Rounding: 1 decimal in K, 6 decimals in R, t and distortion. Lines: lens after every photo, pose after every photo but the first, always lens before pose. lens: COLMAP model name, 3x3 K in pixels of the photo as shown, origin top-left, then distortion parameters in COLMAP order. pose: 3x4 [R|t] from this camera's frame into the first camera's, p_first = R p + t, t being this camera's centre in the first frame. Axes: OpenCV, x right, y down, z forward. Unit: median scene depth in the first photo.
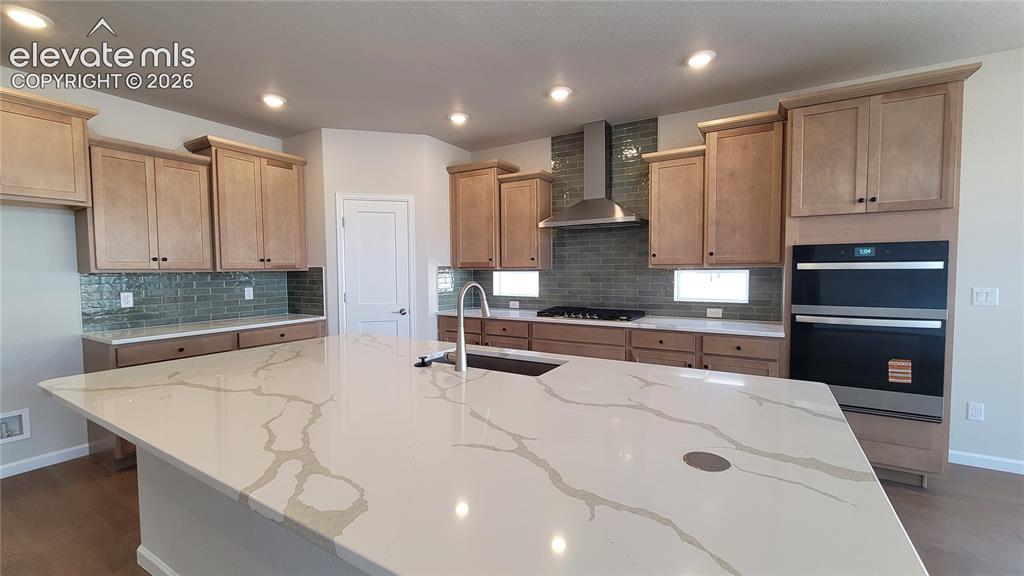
lens RADIAL K [[416.3, 0, 514.3], [0, 416.3, 288.6], [0, 0, 1]] dist [-0.000464, -0.000551]
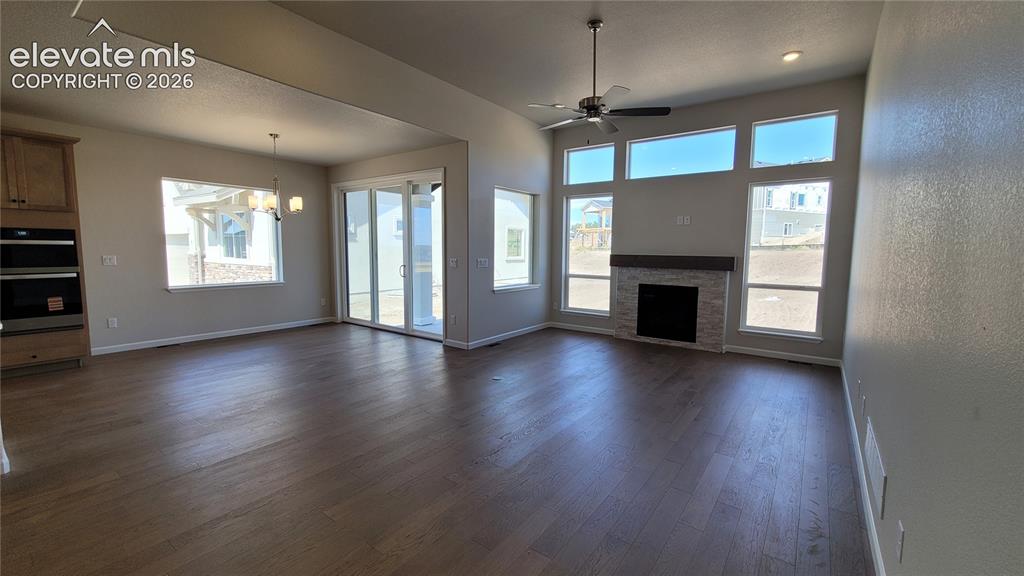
lens RADIAL K [[416.3, 0, 515.7], [0, 416.3, 288.9], [0, 0, 1]] dist [-0.000464, -0.000551]
pose [[0.086376, -0.086074, 0.992537, -0.467761], [0.035261, 0.995901, 0.083297, 0.045776], [-0.995638, 0.027803, 0.089057, -0.801790]]
